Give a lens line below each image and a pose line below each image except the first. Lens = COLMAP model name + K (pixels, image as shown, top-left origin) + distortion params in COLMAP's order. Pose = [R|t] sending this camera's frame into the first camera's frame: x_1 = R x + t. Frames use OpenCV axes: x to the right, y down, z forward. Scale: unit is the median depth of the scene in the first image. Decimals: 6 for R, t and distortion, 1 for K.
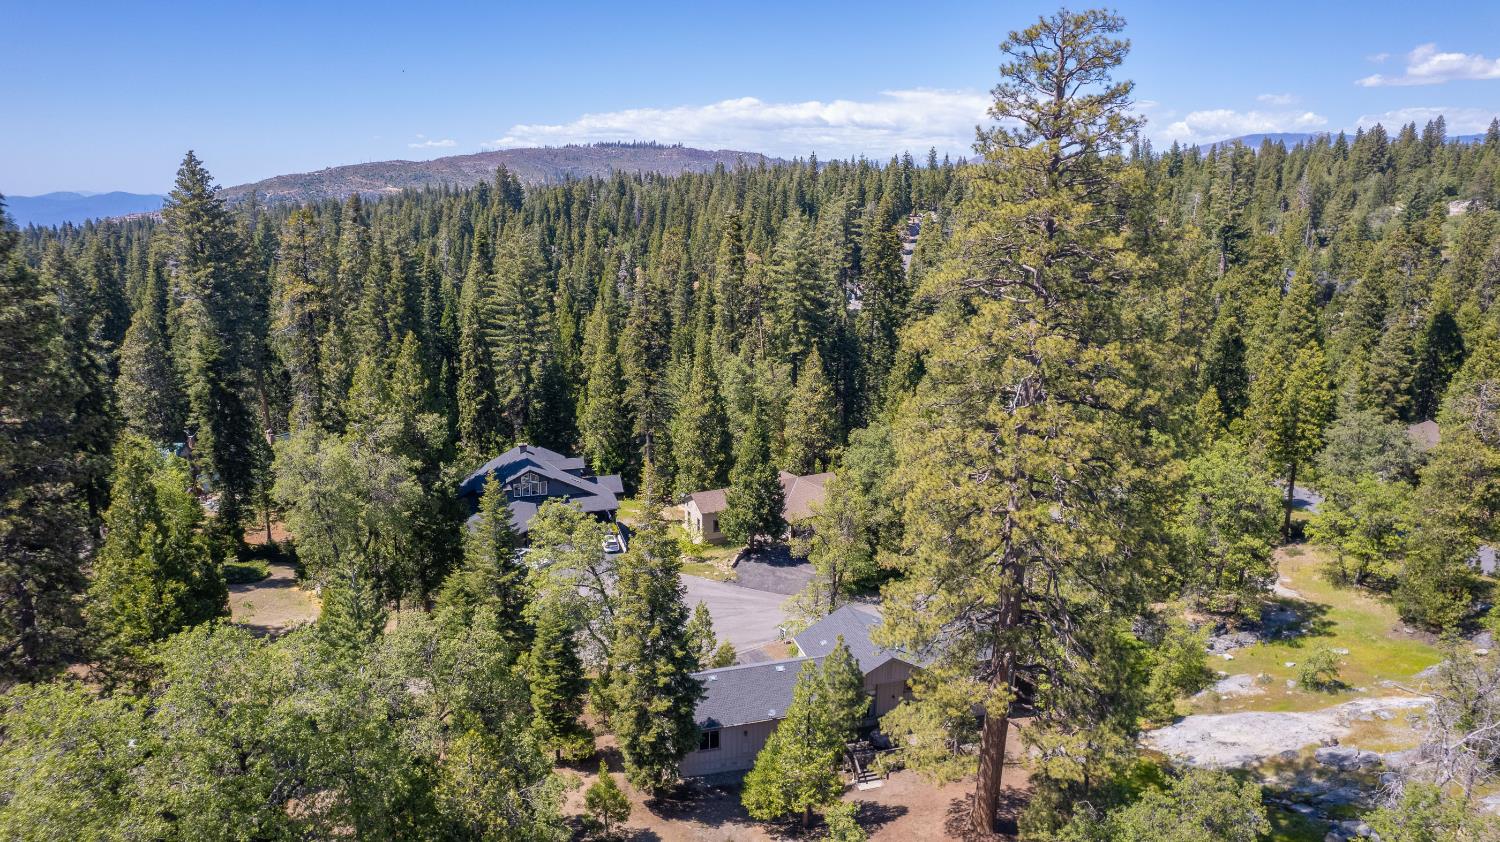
lens RADIAL K [[959.5, 0, 750.0], [0, 959.5, 421.0], [0, 0, 1]] dist [-0.070843, 0.063134]
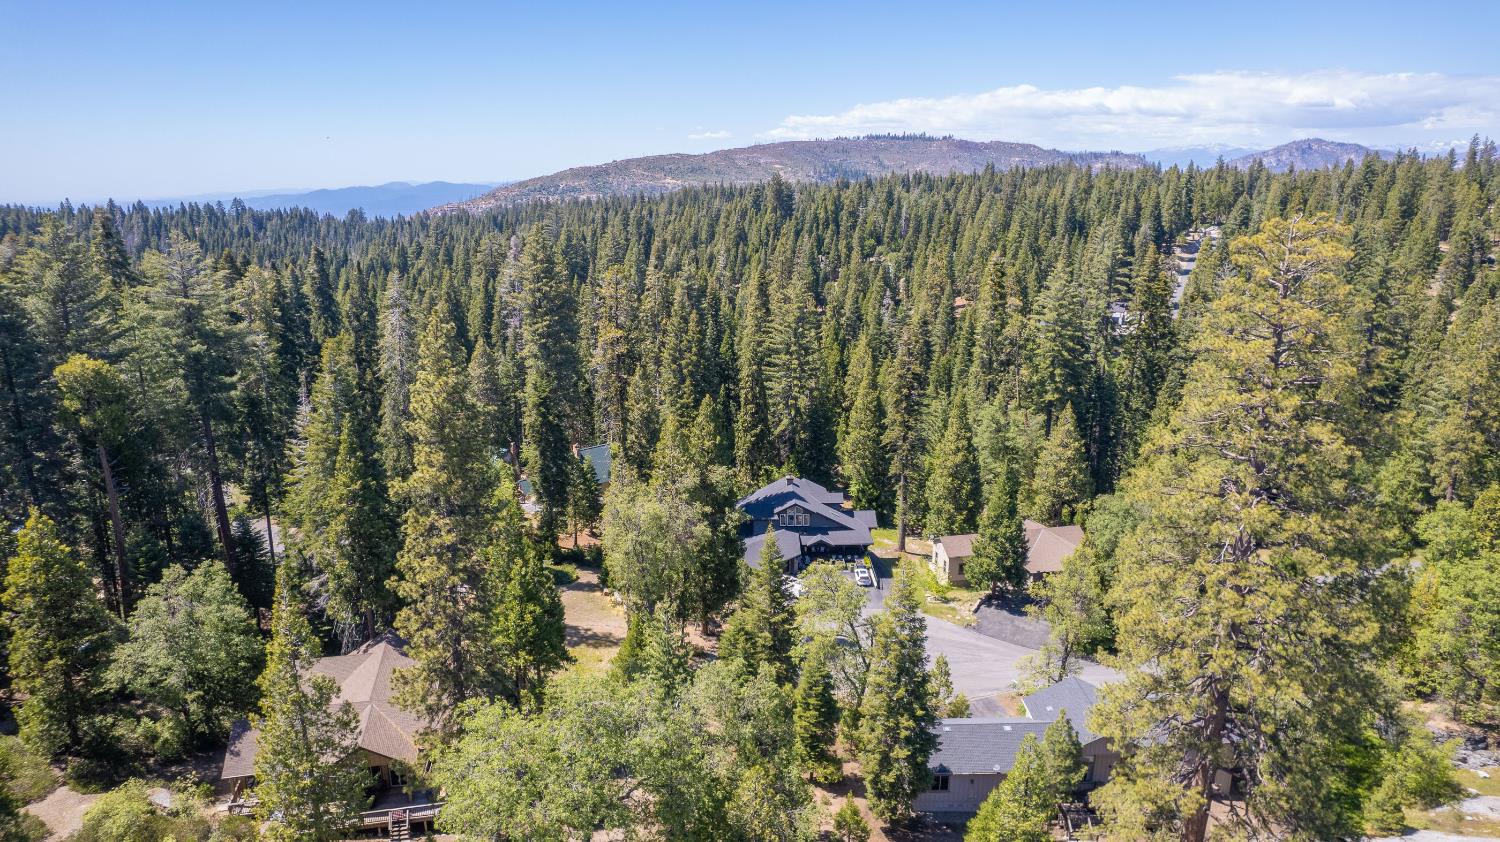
lens RADIAL K [[959.5, 0, 750.0], [0, 959.5, 421.0], [0, 0, 1]] dist [-0.070843, 0.063134]
pose [[0.963774, 0.061784, -0.259464, 0.004450], [-0.059207, 0.998088, 0.017745, -0.070366], [0.260064, -0.001740, 0.965590, -0.112577]]
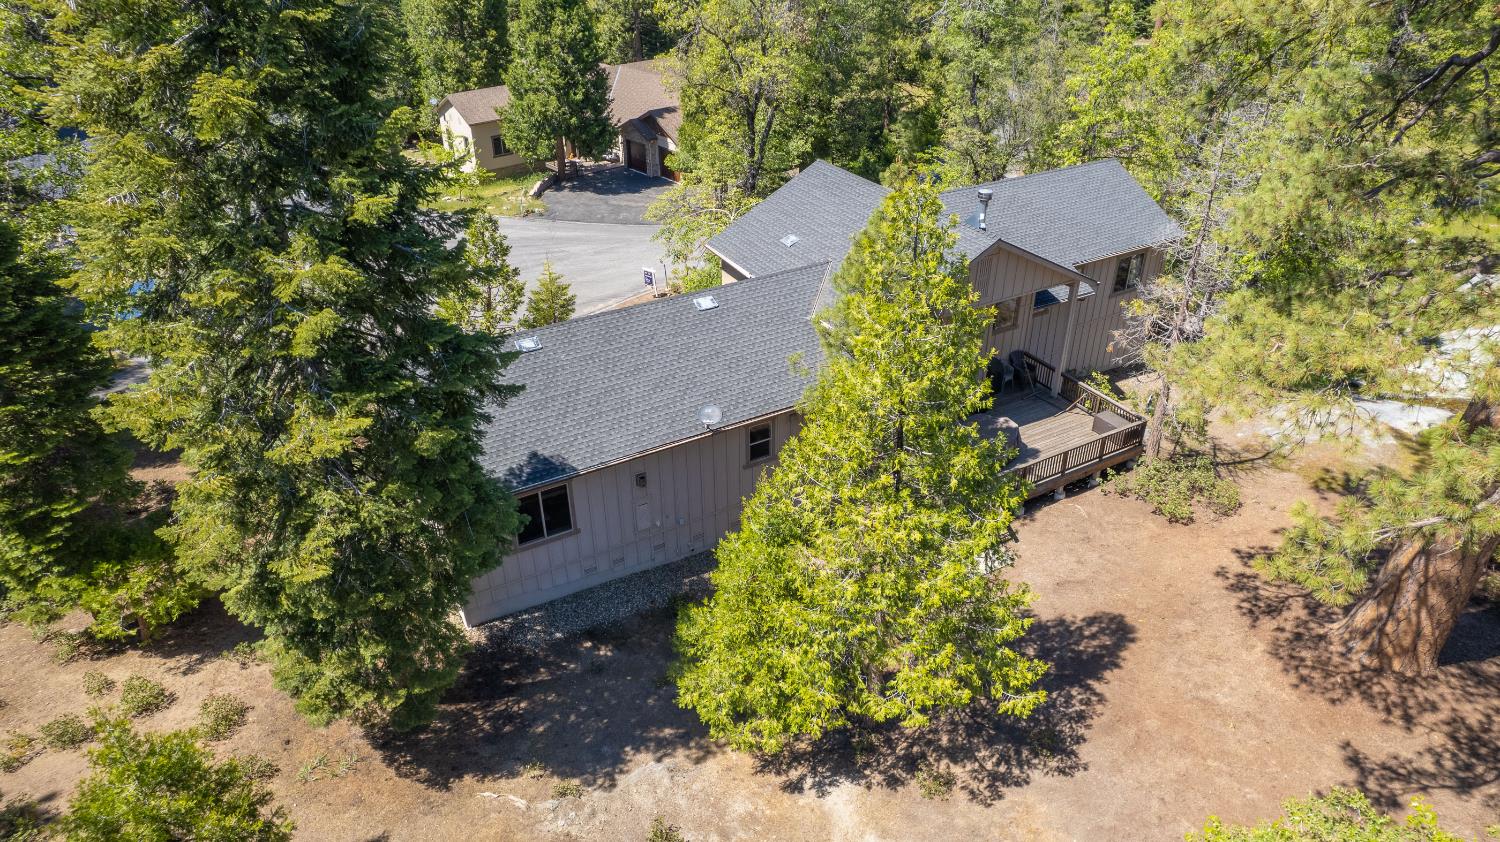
lens RADIAL K [[959.5, 0, 750.0], [0, 959.5, 421.0], [0, 0, 1]] dist [-0.070843, 0.063134]
pose [[0.973240, -0.130186, 0.189355, -0.018580], [0.070184, 0.953063, 0.294527, 0.124829], [-0.218811, -0.273355, 0.936696, 0.405371]]
